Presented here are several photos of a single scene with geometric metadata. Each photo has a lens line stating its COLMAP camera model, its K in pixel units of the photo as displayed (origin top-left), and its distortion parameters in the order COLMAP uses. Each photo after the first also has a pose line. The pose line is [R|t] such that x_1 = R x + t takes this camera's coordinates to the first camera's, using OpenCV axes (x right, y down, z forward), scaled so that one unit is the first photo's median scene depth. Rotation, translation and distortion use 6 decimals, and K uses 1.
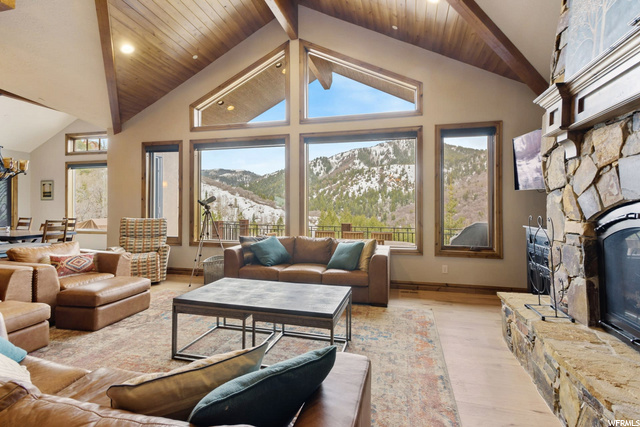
lens RADIAL K [[301.5, 0, 320.3], [0, 301.5, 208.1], [0, 0, 1]] dist [0.001577, 0.000180]
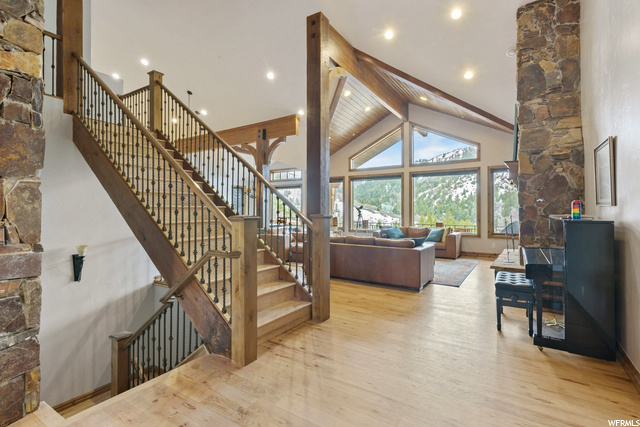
lens RADIAL K [[301.5, 0, 320.3], [0, 301.5, 208.1], [0, 0, 1]] dist [0.001577, 0.000180]
pose [[0.949739, -0.002966, -0.313029, -0.008410], [-0.001756, 0.999889, -0.014800, 0.005185], [0.313038, 0.014606, 0.949628, -0.870100]]
